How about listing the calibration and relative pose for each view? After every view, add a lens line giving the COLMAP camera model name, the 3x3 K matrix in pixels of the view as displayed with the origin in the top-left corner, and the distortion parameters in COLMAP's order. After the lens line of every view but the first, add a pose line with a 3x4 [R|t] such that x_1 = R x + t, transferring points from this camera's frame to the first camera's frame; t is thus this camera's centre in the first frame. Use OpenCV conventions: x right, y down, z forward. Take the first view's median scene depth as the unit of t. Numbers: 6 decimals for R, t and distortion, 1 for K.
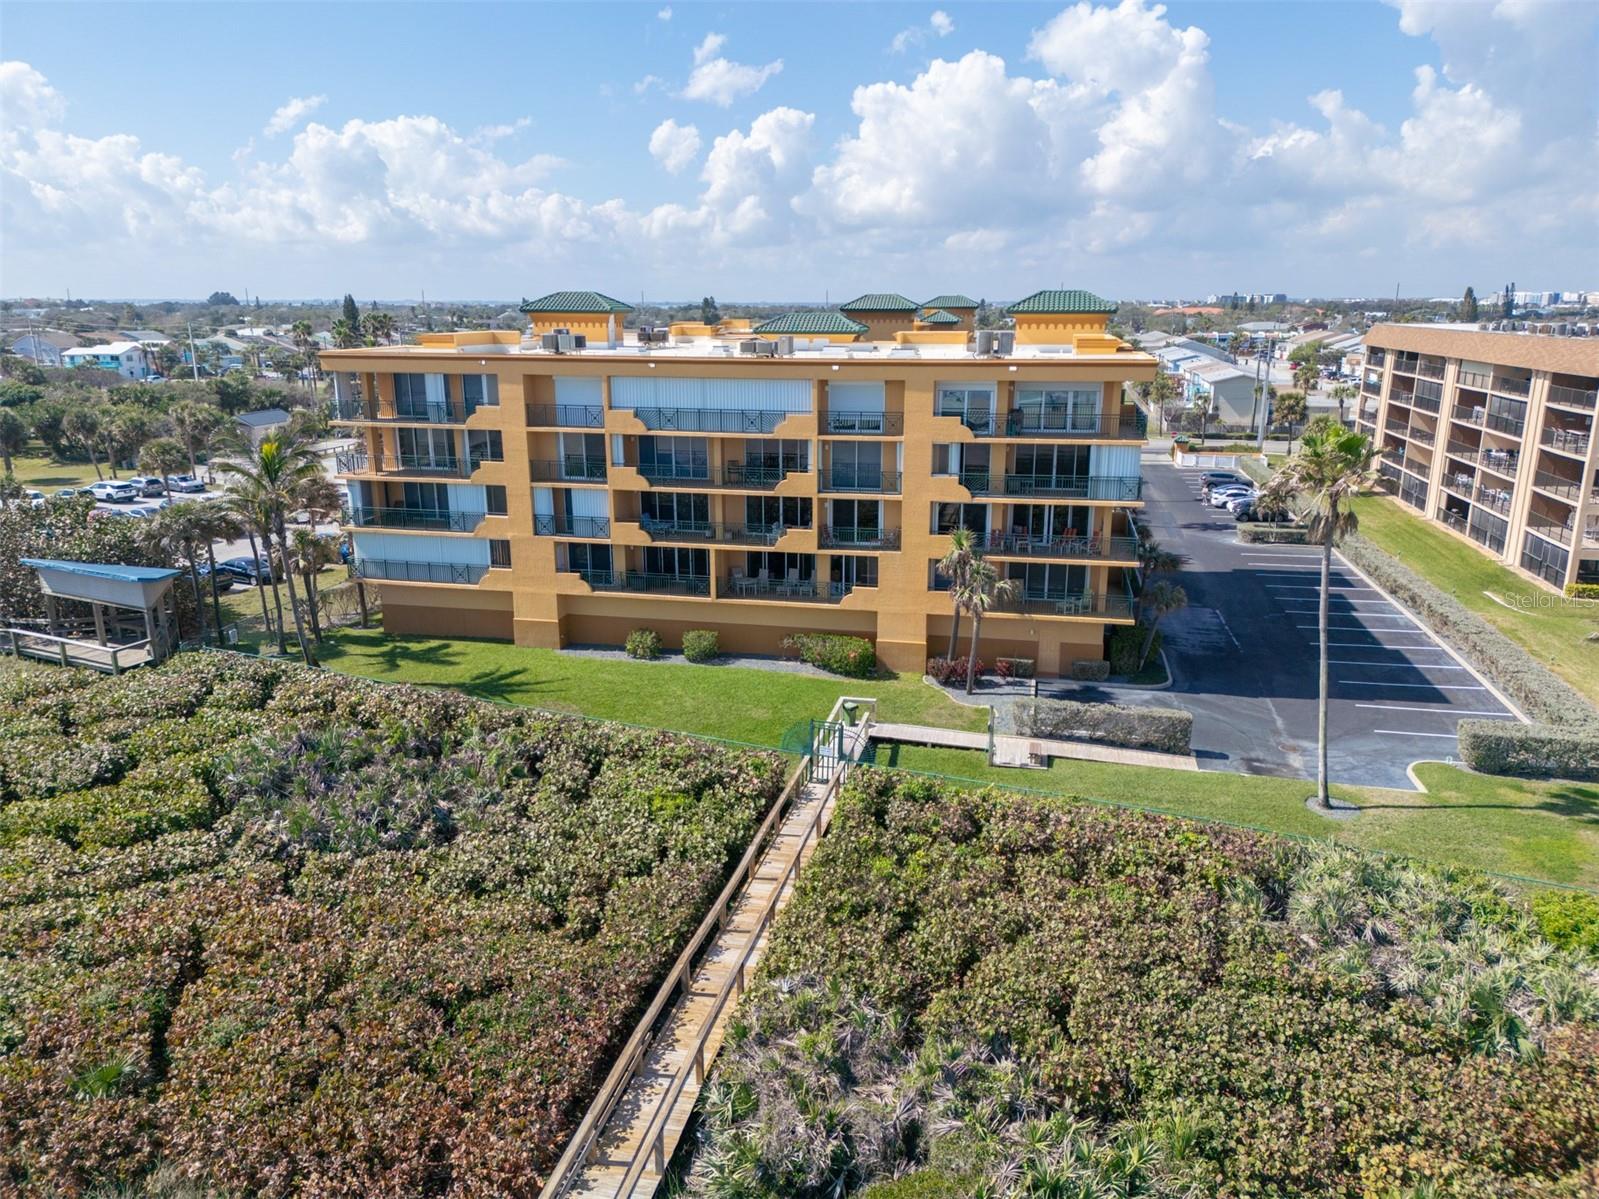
lens RADIAL K [[1133.5, 0, 802.5], [0, 1133.5, 597.7], [0, 0, 1]] dist [0.064136, -0.058464]
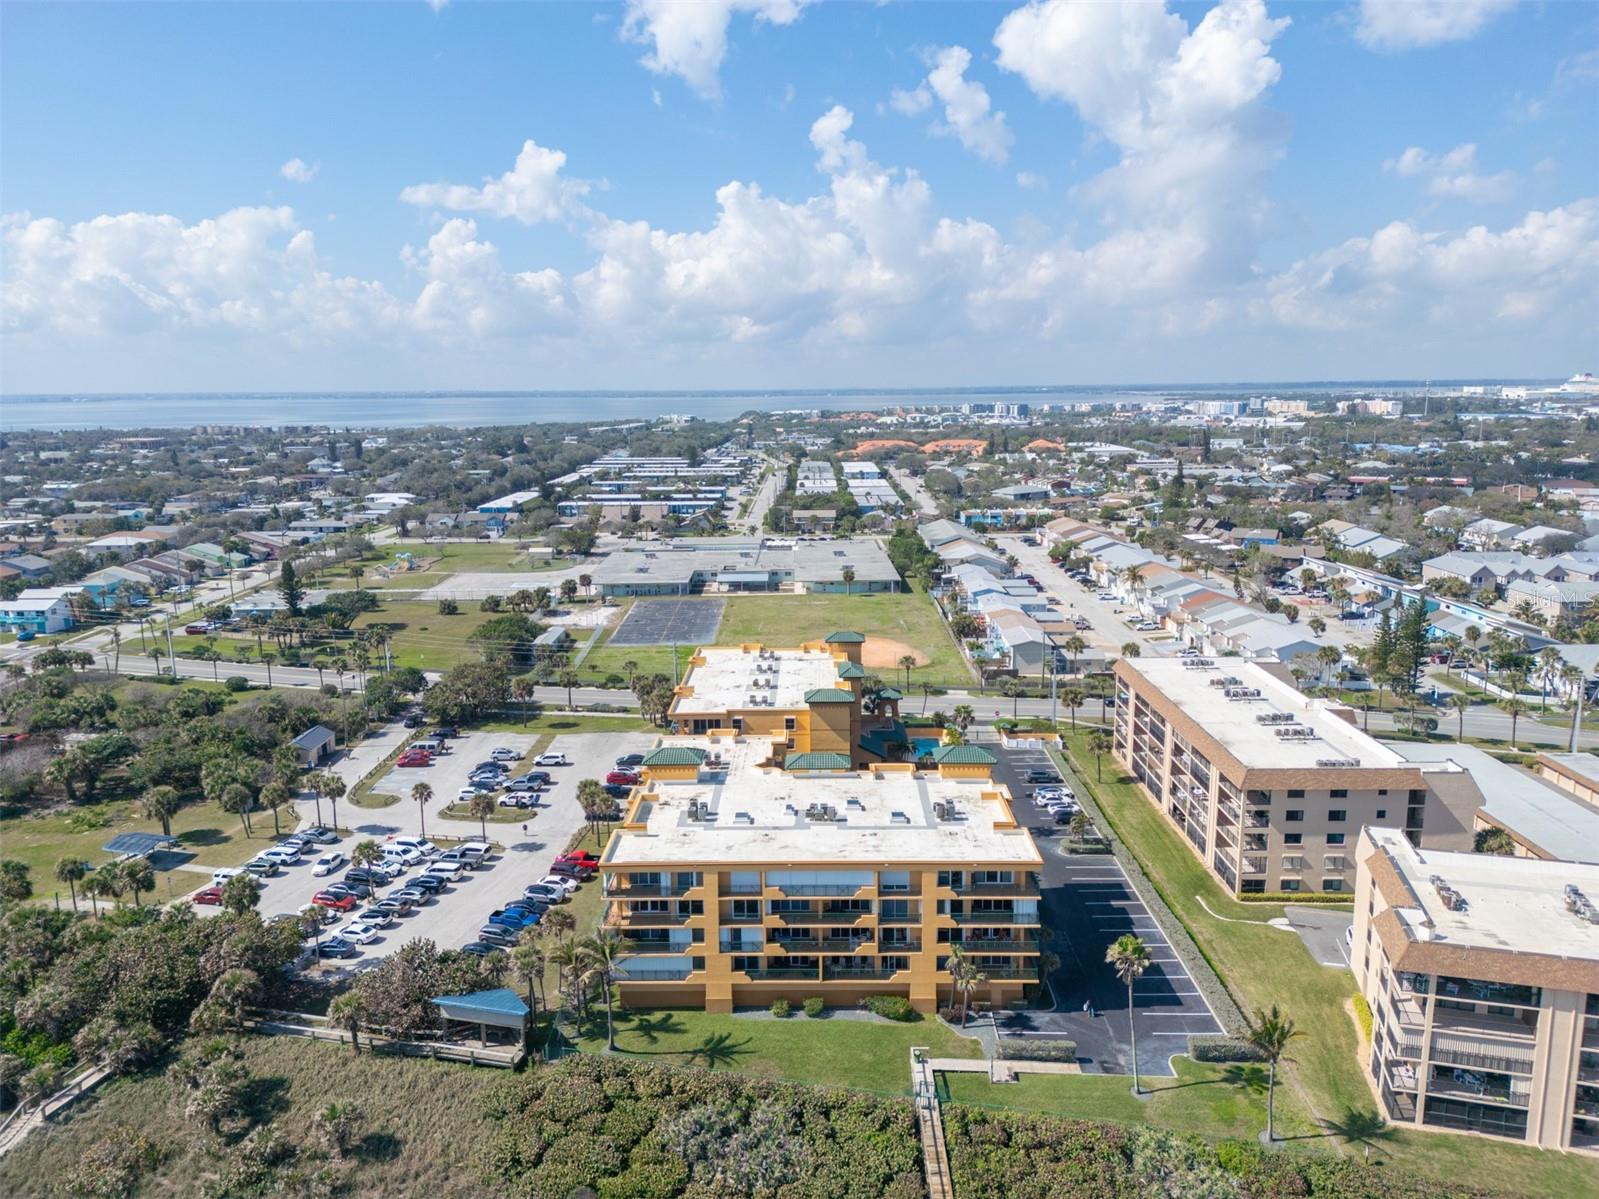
lens RADIAL K [[1133.5, 0, 802.5], [0, 1133.5, 597.7], [0, 0, 1]] dist [0.064136, -0.058464]
pose [[0.979981, -0.046343, 0.193622, -0.456079], [0.057618, 0.996930, -0.053013, -0.545879], [-0.190571, 0.063108, 0.979643, -0.899672]]
